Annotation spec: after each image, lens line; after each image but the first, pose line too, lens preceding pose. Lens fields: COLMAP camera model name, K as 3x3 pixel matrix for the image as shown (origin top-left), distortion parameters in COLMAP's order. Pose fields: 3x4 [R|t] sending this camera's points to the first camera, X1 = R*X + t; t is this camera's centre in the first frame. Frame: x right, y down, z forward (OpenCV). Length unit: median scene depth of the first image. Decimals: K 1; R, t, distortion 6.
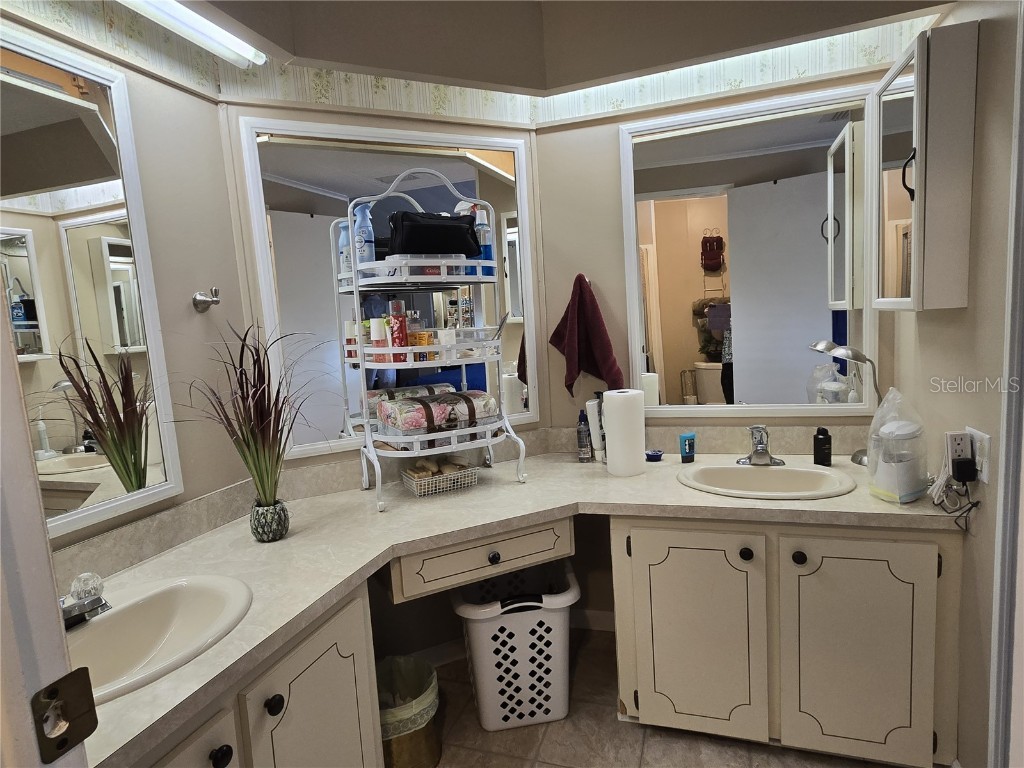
lens RADIAL K [[577.1, 0, 509.7], [0, 577.1, 392.3], [0, 0, 1]] dist [-0.000444, 0.002762]
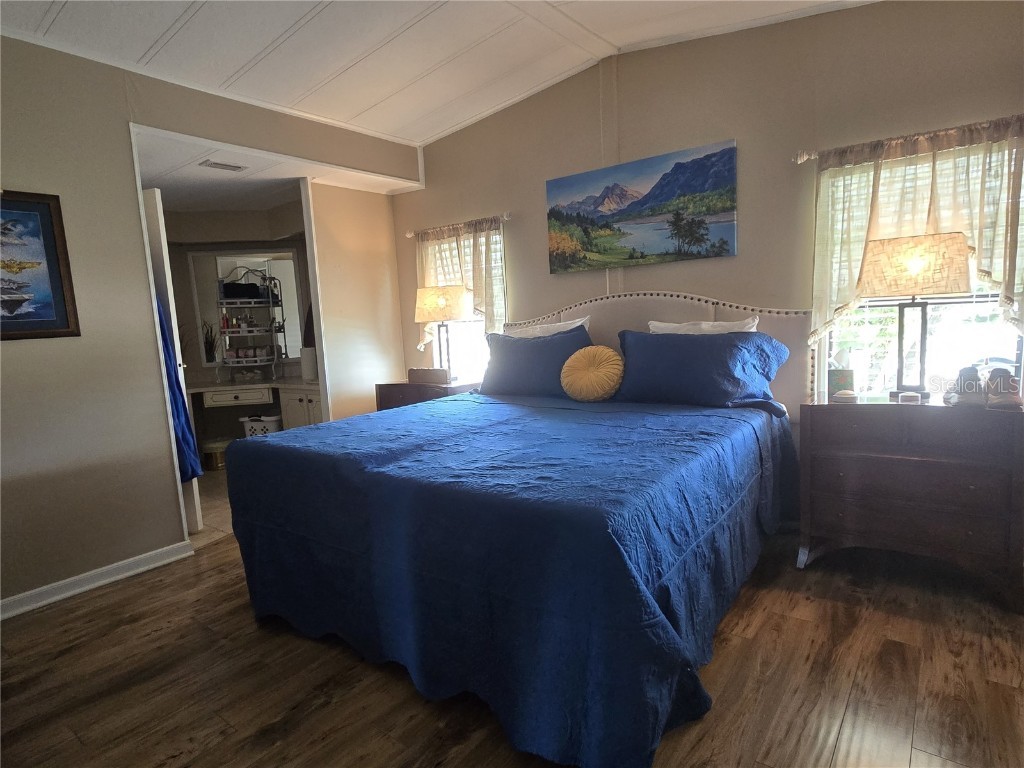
lens RADIAL K [[577.1, 0, 512.9], [0, 577.1, 388.2], [0, 0, 1]] dist [-0.000444, 0.002762]
pose [[0.945339, 0.053944, -0.321596, 2.121278], [-0.049265, 0.998528, 0.022675, 0.084714], [0.322345, -0.005592, 0.946606, -1.303573]]
